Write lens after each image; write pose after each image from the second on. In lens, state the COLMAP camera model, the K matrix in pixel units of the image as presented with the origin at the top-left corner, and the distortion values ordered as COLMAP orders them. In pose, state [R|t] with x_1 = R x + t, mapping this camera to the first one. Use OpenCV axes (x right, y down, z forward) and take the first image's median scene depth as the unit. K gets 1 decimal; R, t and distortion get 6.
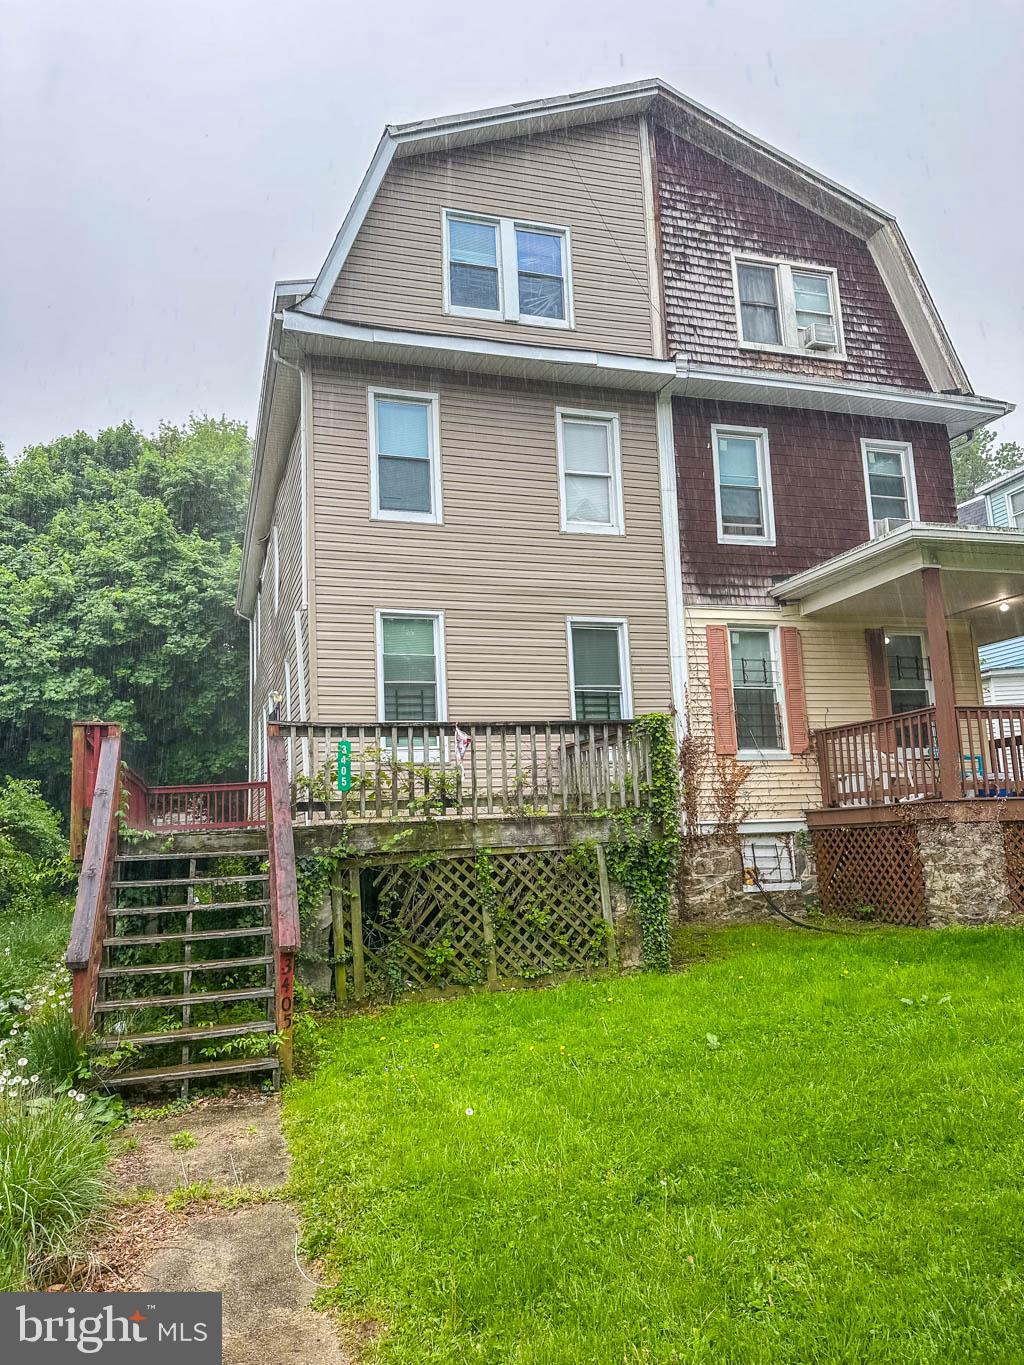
lens RADIAL K [[939.5, 0, 512.0], [0, 939.5, 682.5], [0, 0, 1]] dist [0.007536, 0.004134]
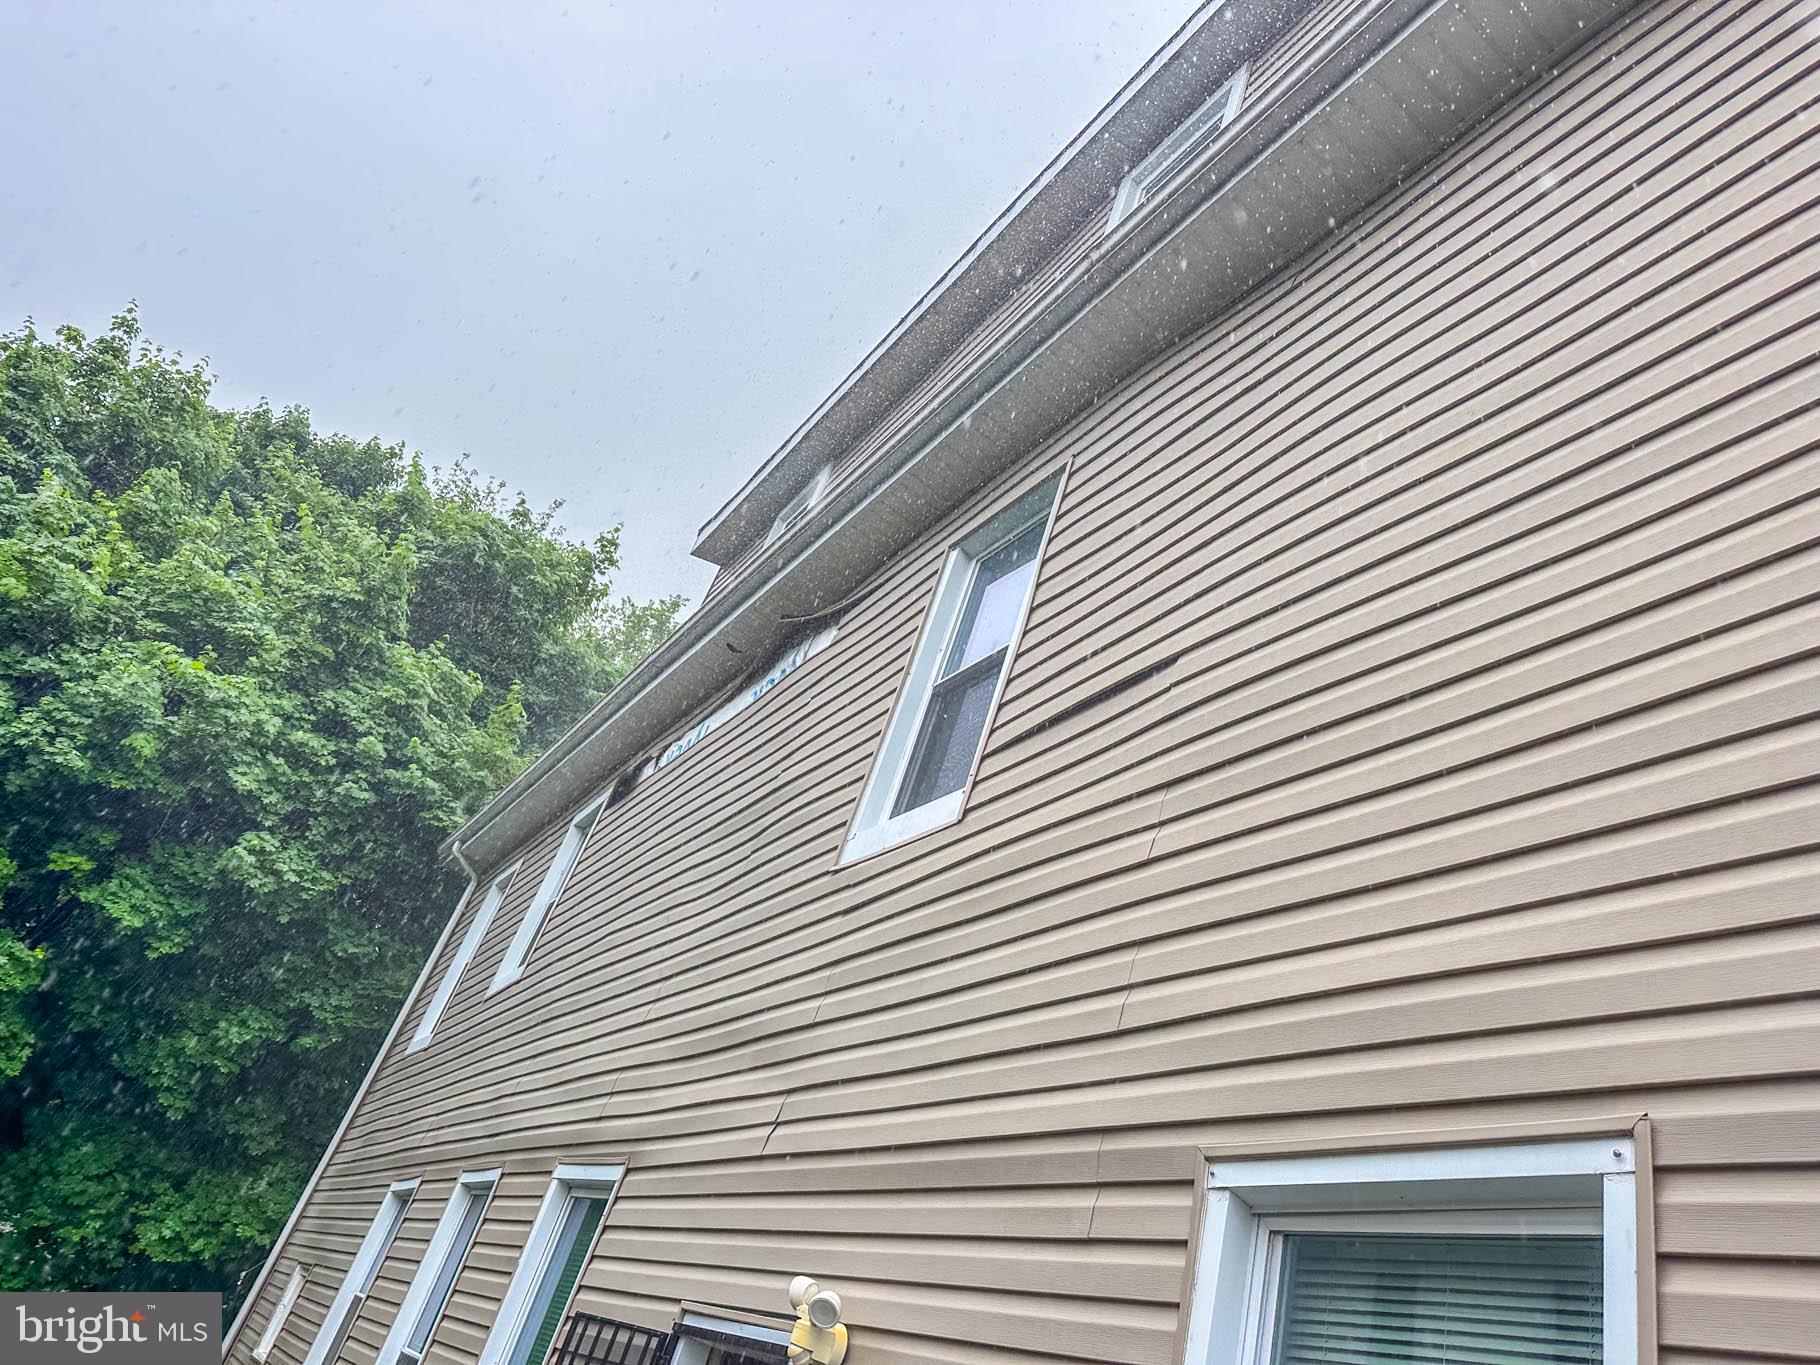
lens RADIAL K [[1252.6, 0, 910.0], [0, 1252.6, 682.5], [0, 0, 1]] dist [0.007536, 0.004134]
pose [[0.903951, 0.422108, 0.068539, -0.185590], [-0.364435, 0.844252, -0.392971, 0.002075], [-0.223741, 0.330248, 0.916993, 0.460259]]
